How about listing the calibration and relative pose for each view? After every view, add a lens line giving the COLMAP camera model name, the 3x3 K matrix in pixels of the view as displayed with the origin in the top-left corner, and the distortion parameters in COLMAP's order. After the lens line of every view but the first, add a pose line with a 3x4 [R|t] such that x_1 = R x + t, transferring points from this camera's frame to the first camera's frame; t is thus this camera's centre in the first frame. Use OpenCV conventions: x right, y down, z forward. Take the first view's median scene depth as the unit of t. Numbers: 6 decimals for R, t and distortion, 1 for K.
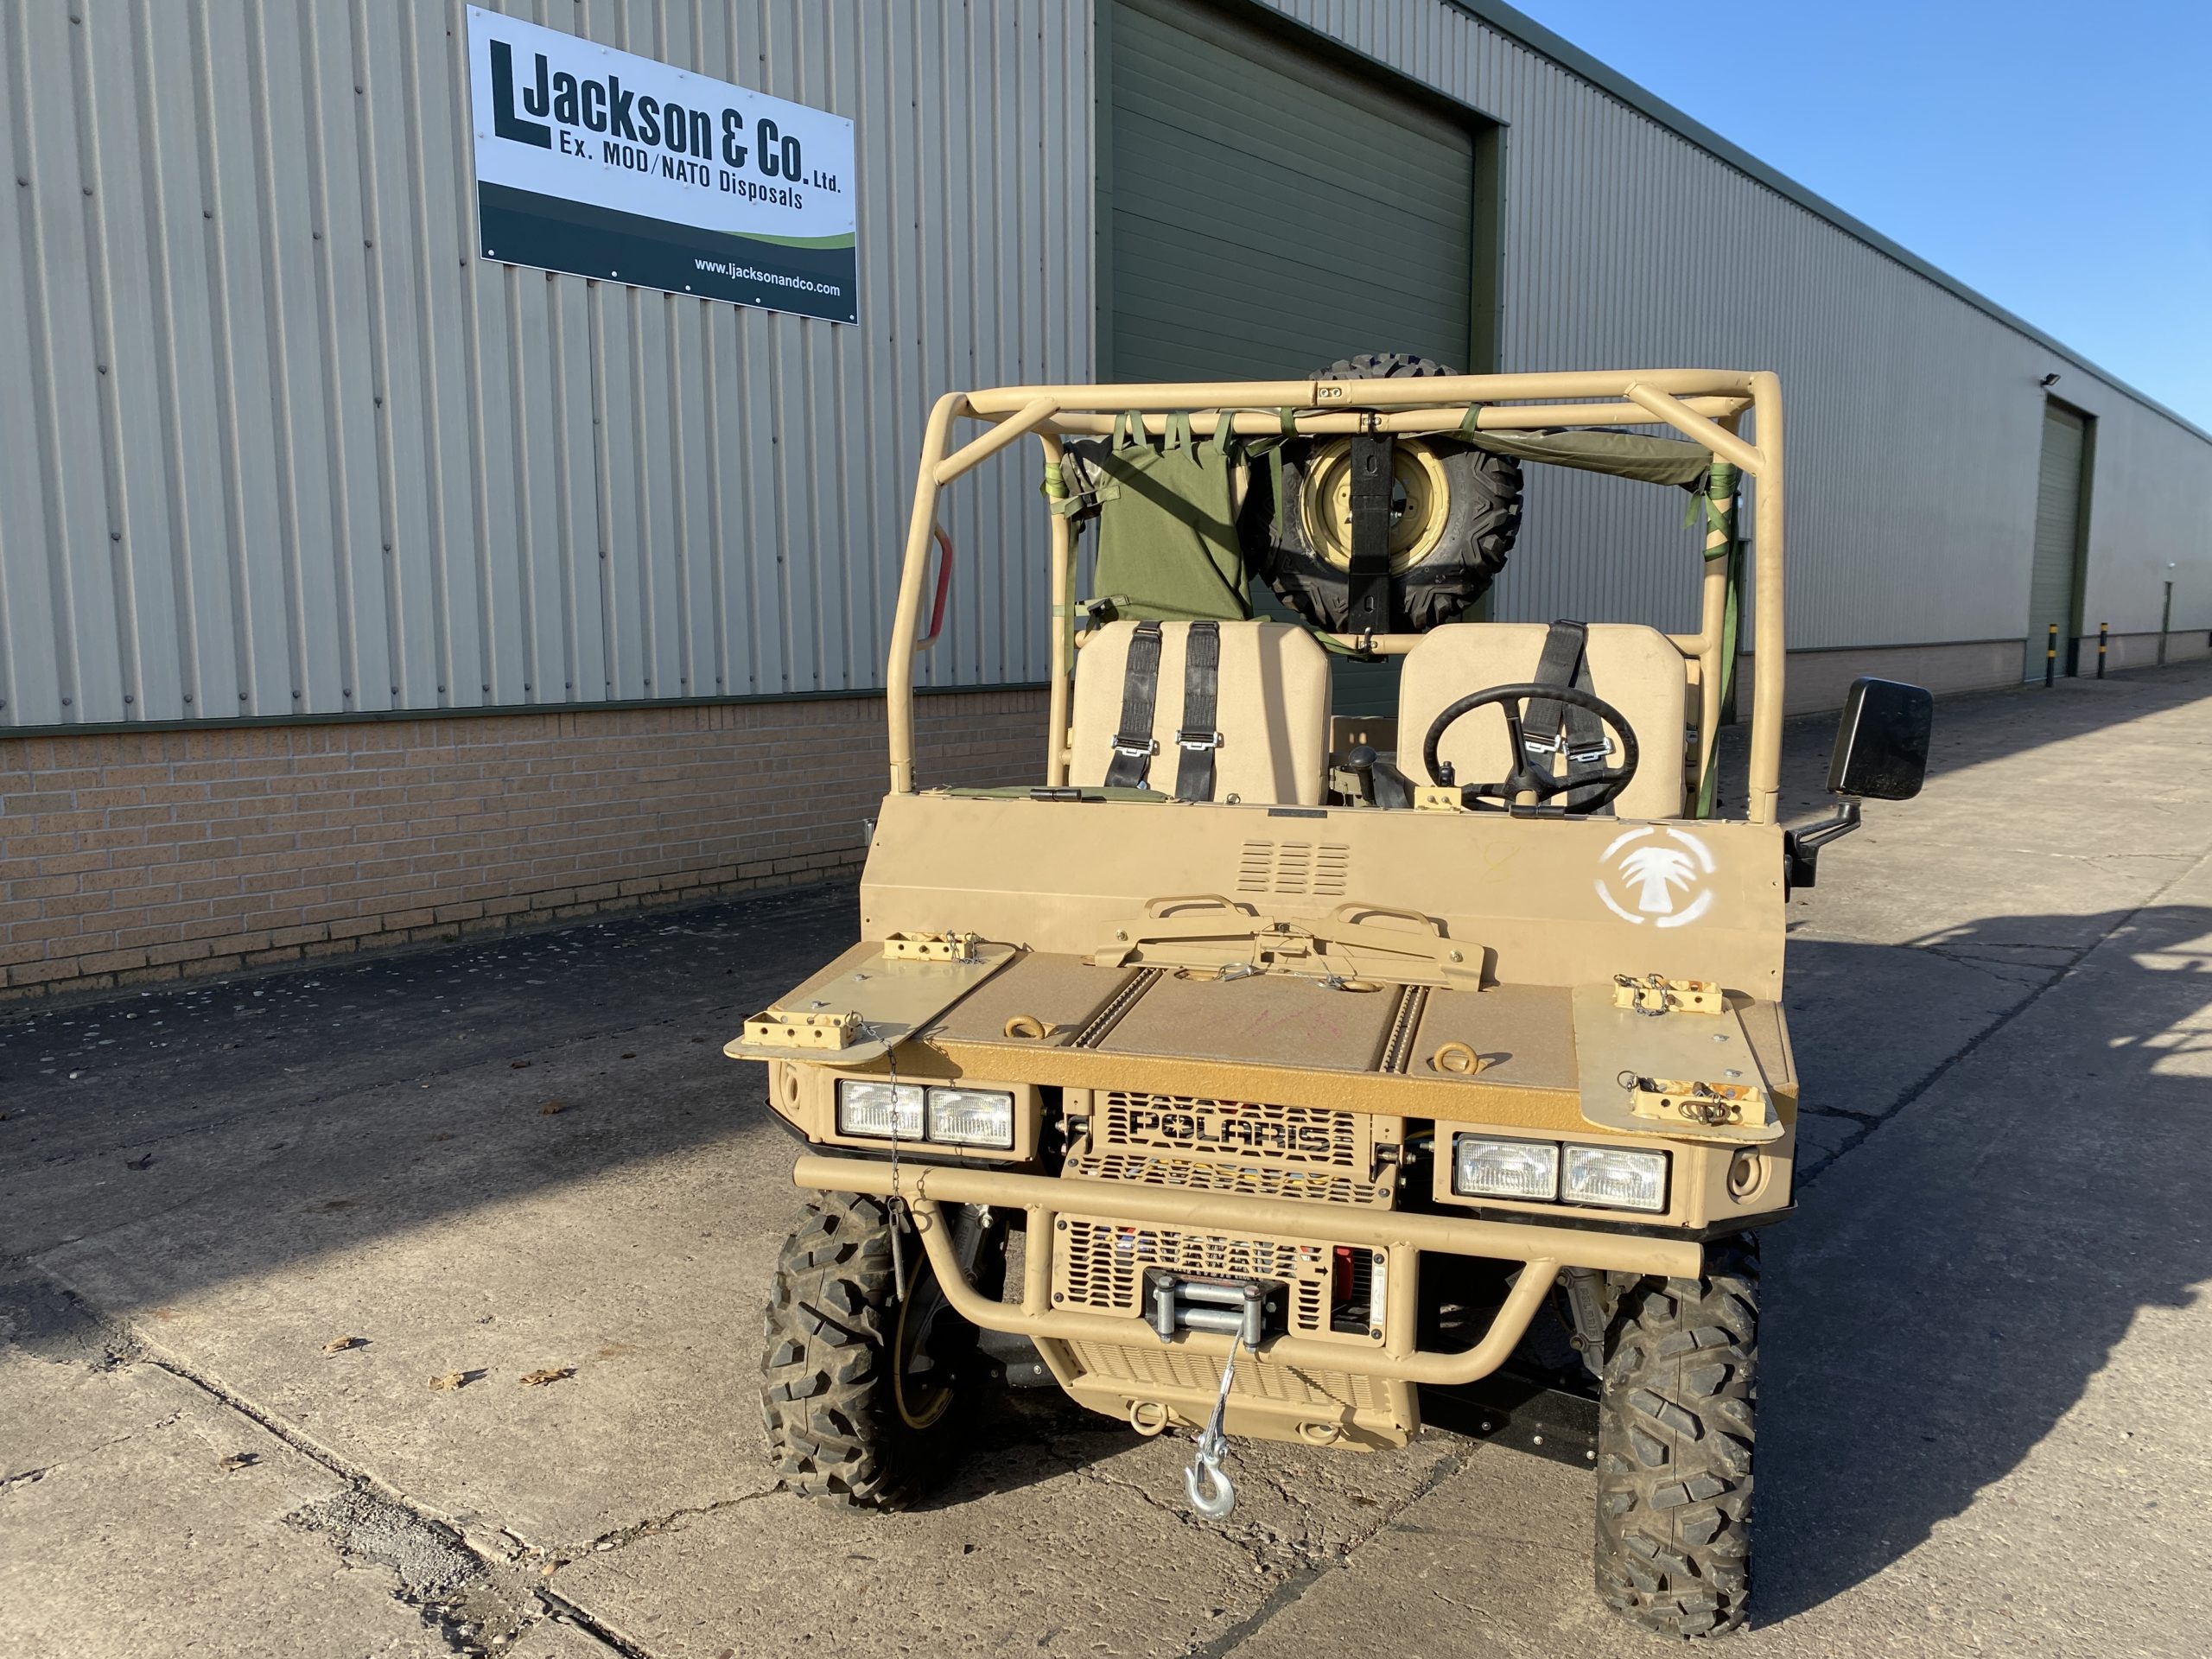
lens RADIAL K [[1697.0, 0, 1119.1], [0, 1697.0, 837.6], [0, 0, 1]] dist [0.017945, -0.008009]
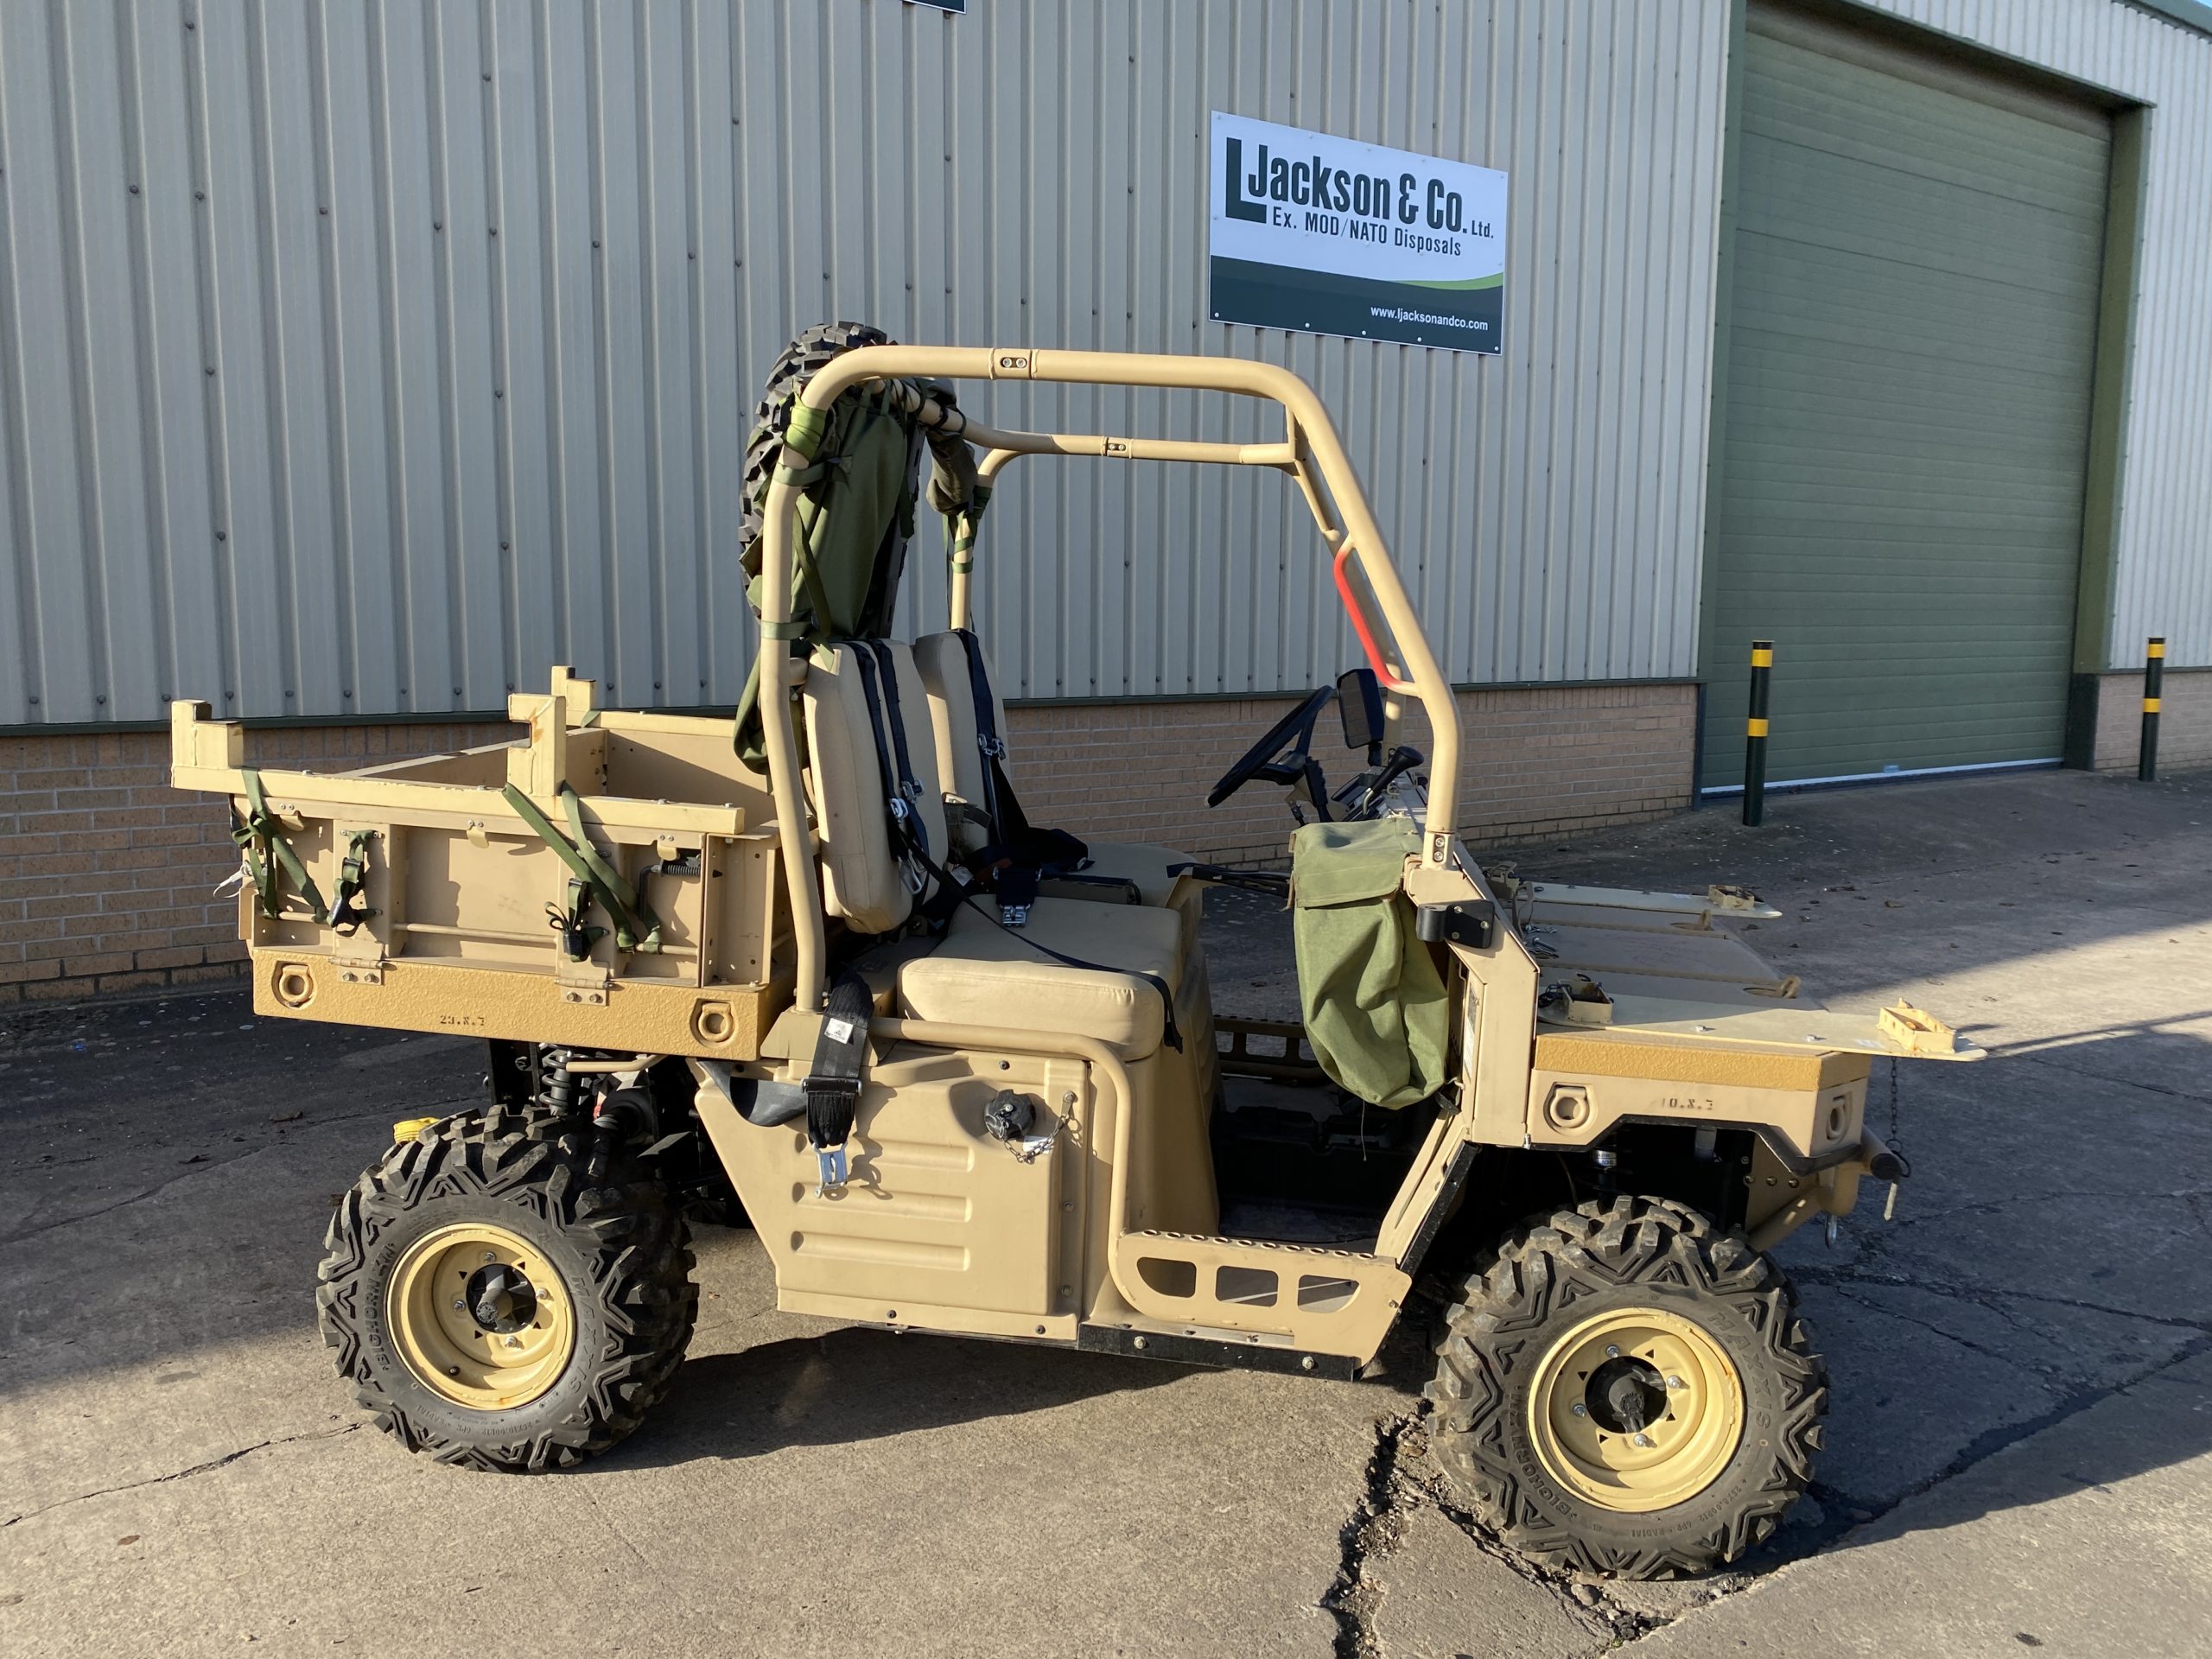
lens RADIAL K [[1698.0, 0, 1084.9], [0, 1698.0, 820.7], [0, 0, 1]] dist [0.005651, 0.010201]
pose [[0.955905, 0.045307, -0.290160, -0.116279], [-0.046406, 0.998918, 0.003093, 0.015458], [0.289986, 0.010508, 0.956973, -0.202275]]
